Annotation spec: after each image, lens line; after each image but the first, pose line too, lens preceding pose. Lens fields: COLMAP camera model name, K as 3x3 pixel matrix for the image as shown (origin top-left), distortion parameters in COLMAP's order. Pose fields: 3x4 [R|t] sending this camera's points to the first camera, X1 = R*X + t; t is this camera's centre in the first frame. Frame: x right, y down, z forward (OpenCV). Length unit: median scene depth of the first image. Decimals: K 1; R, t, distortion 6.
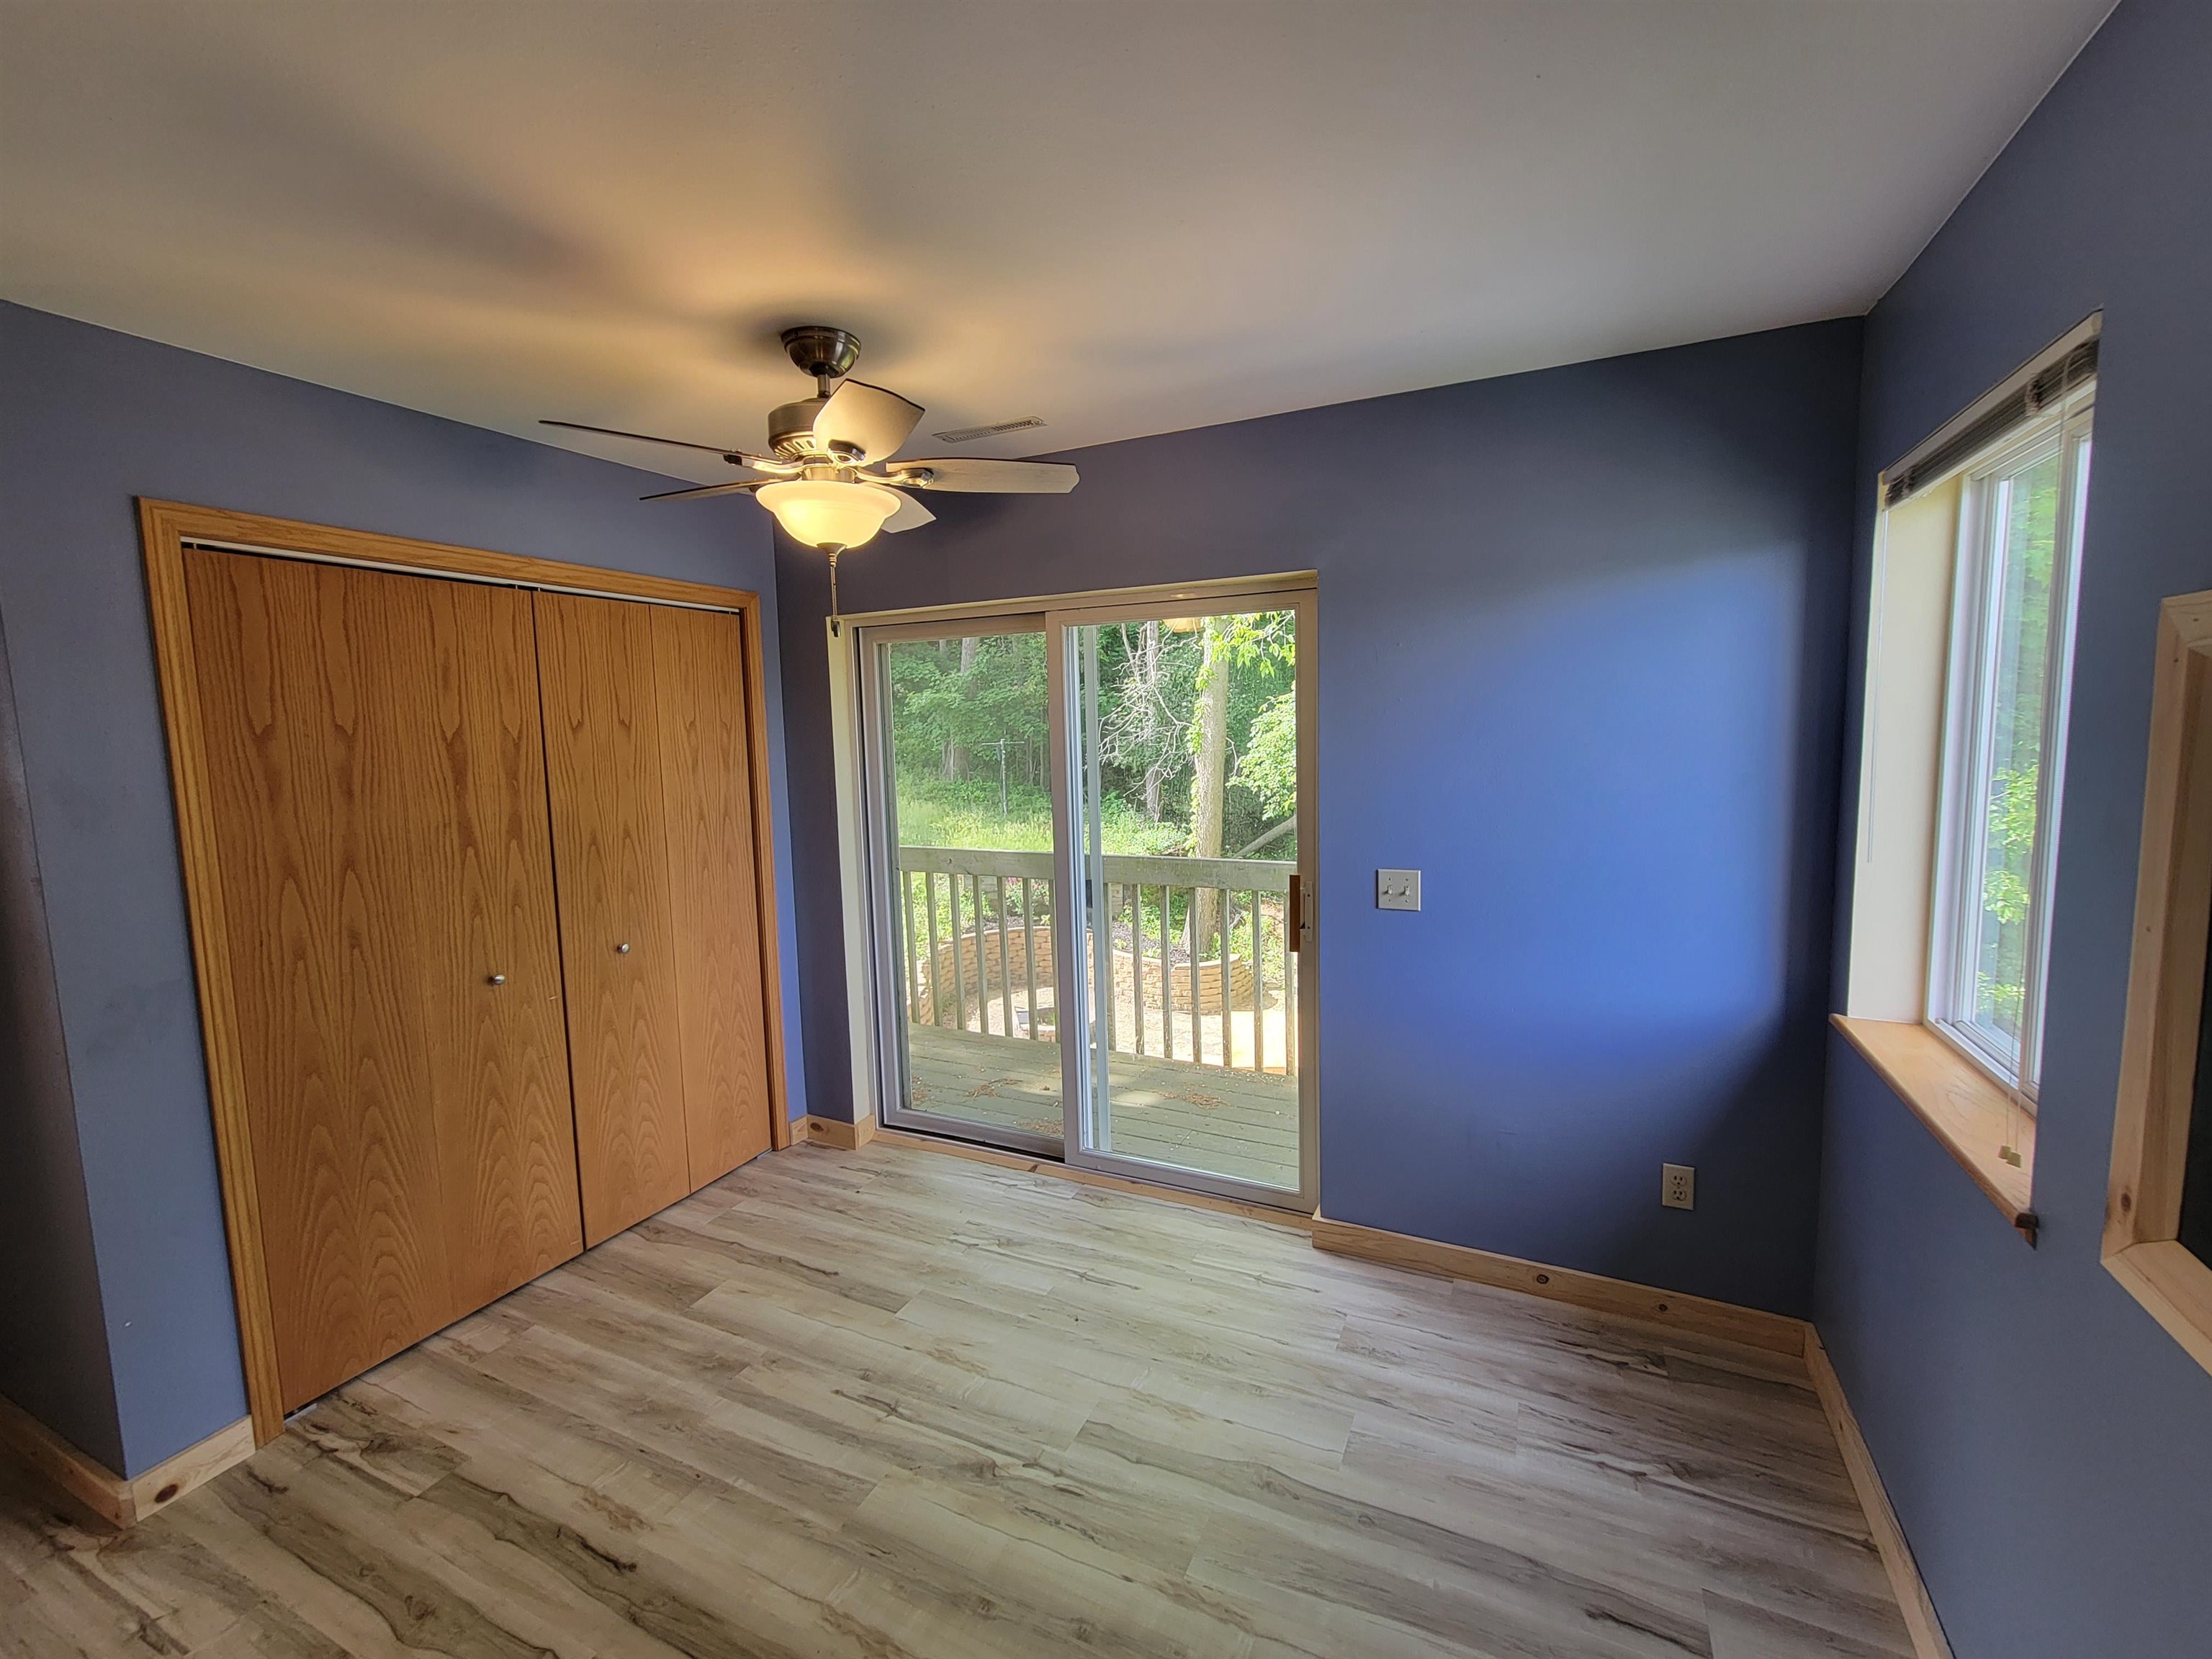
lens RADIAL K [[907.0, 0, 1113.4], [0, 907.0, 824.2], [0, 0, 1]] dist [0.000966, -0.001249]
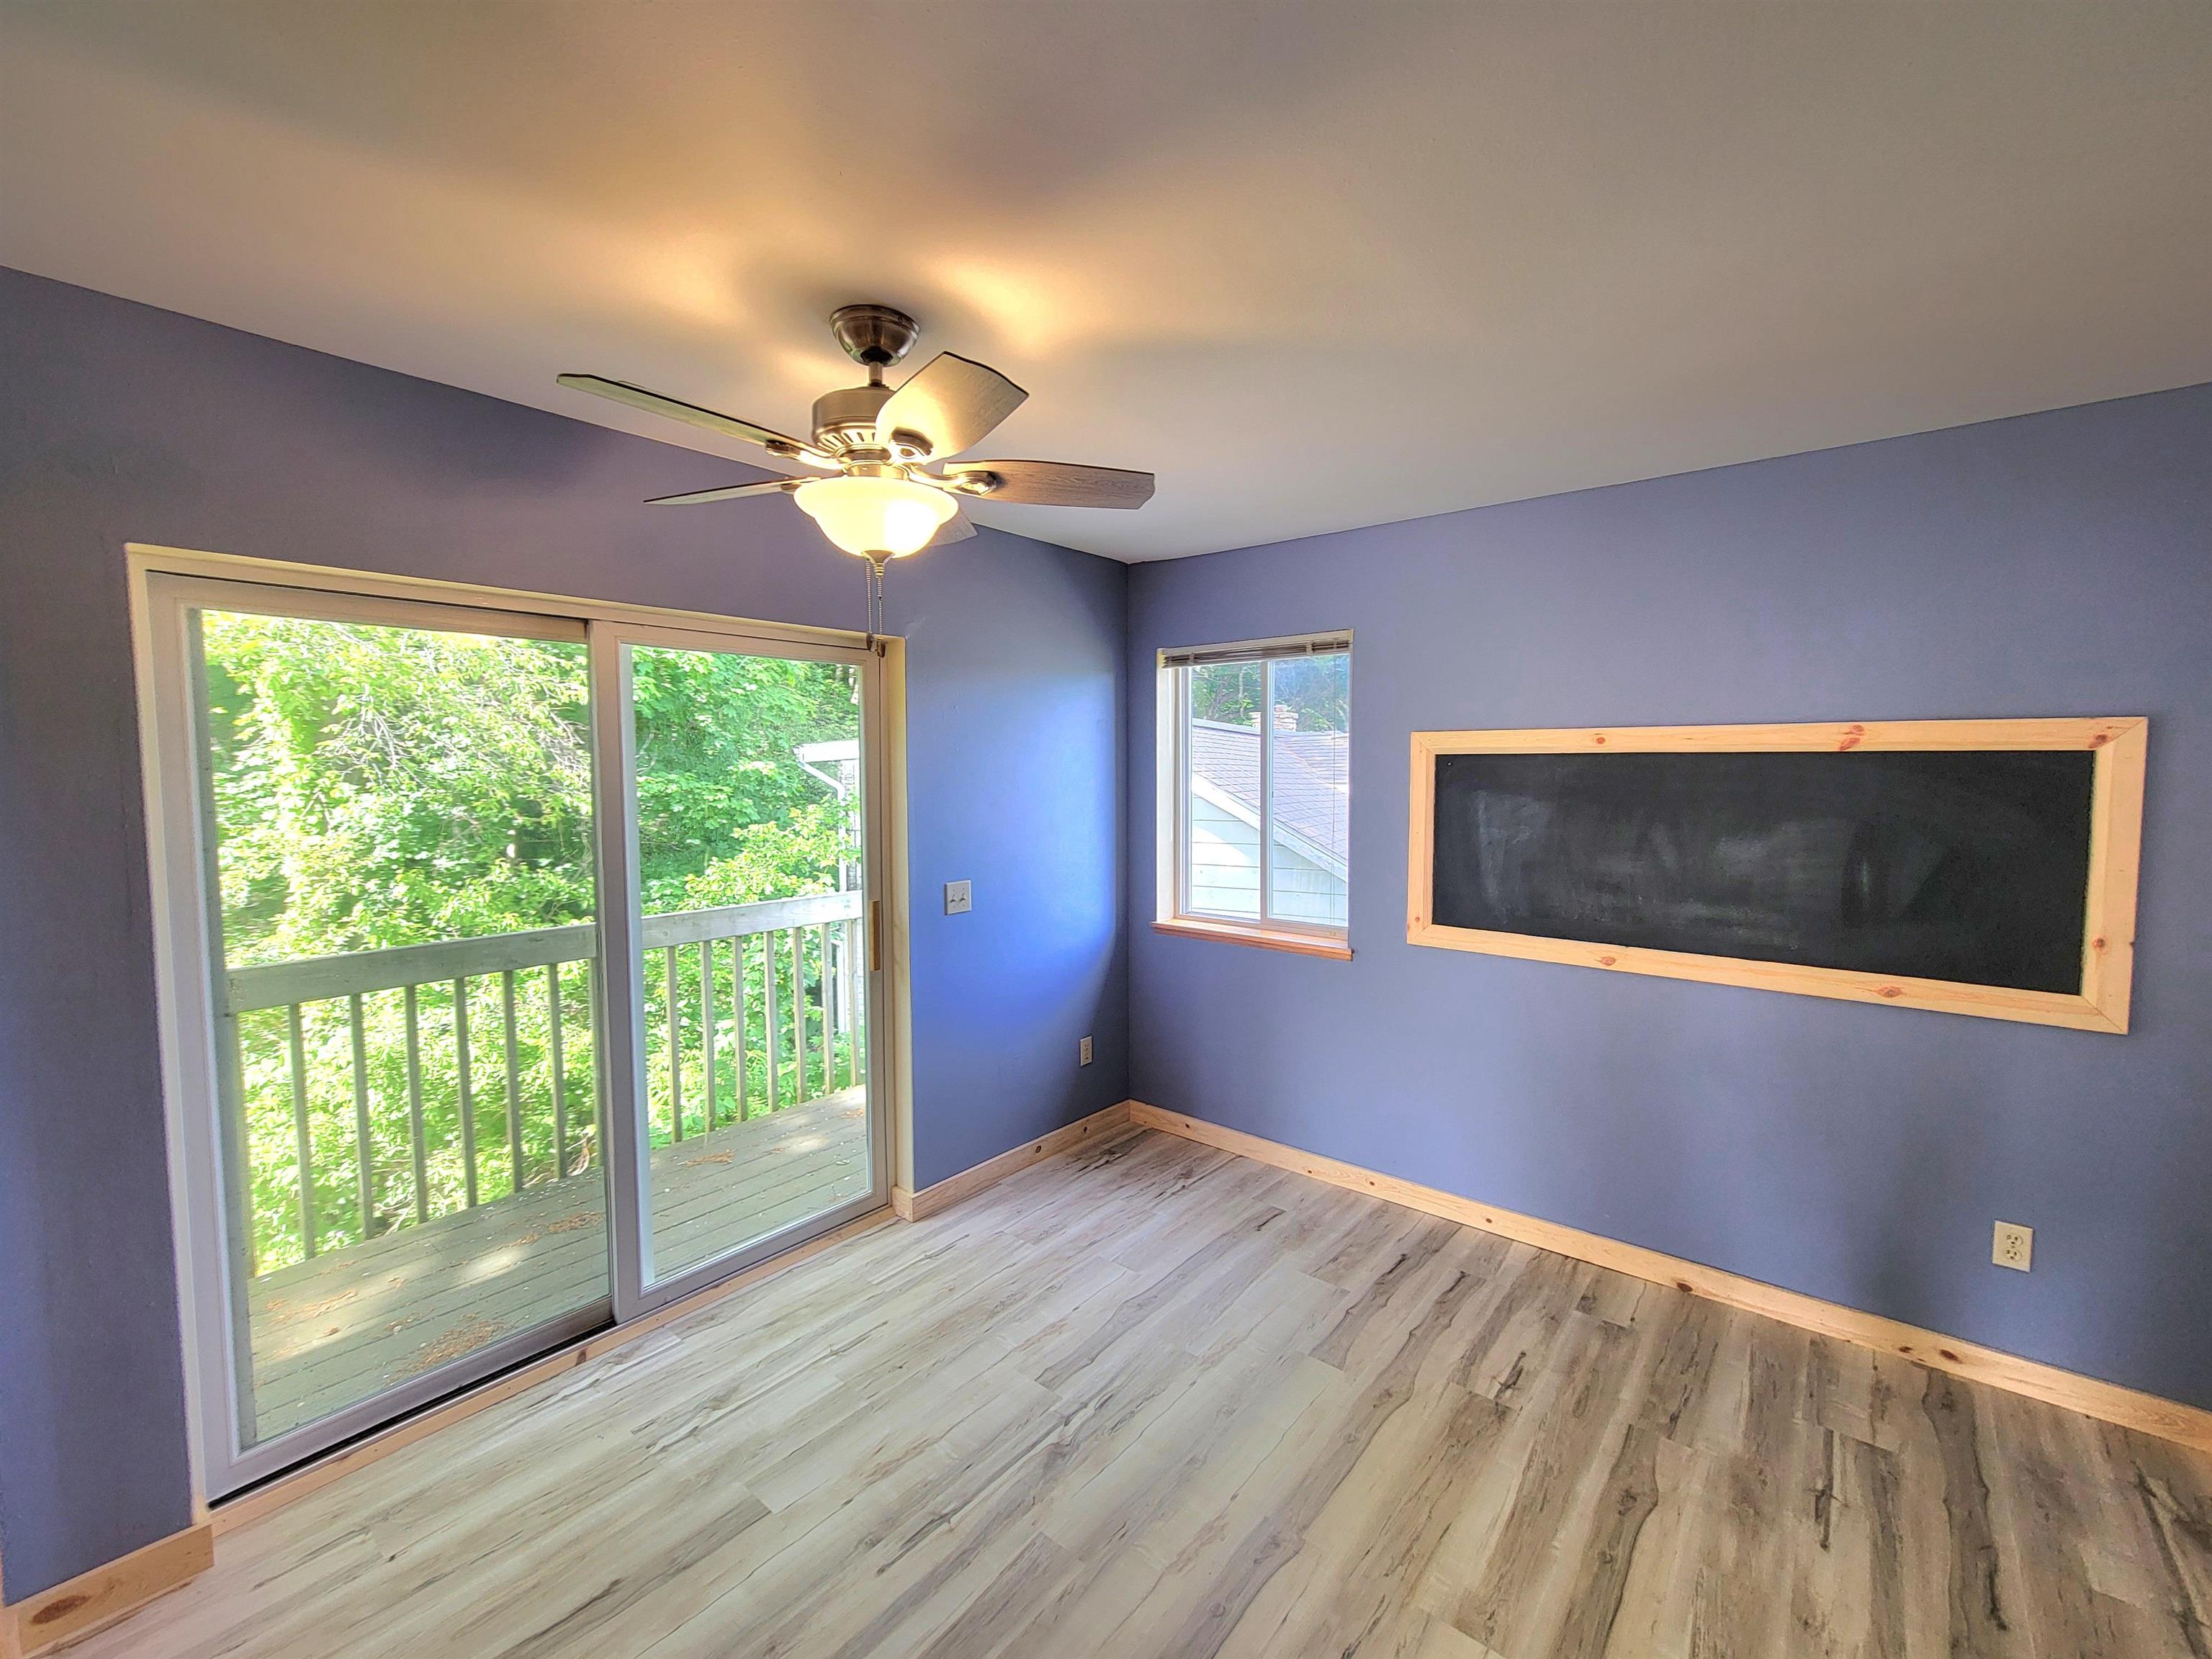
lens RADIAL K [[907.0, 0, 1104.0], [0, 907.0, 822.8], [0, 0, 1]] dist [0.000966, -0.001249]
pose [[0.269041, -0.043361, 0.962152, -0.934108], [0.101624, 0.994688, 0.016411, -0.035040], [-0.957752, 0.093363, 0.272018, 0.483796]]
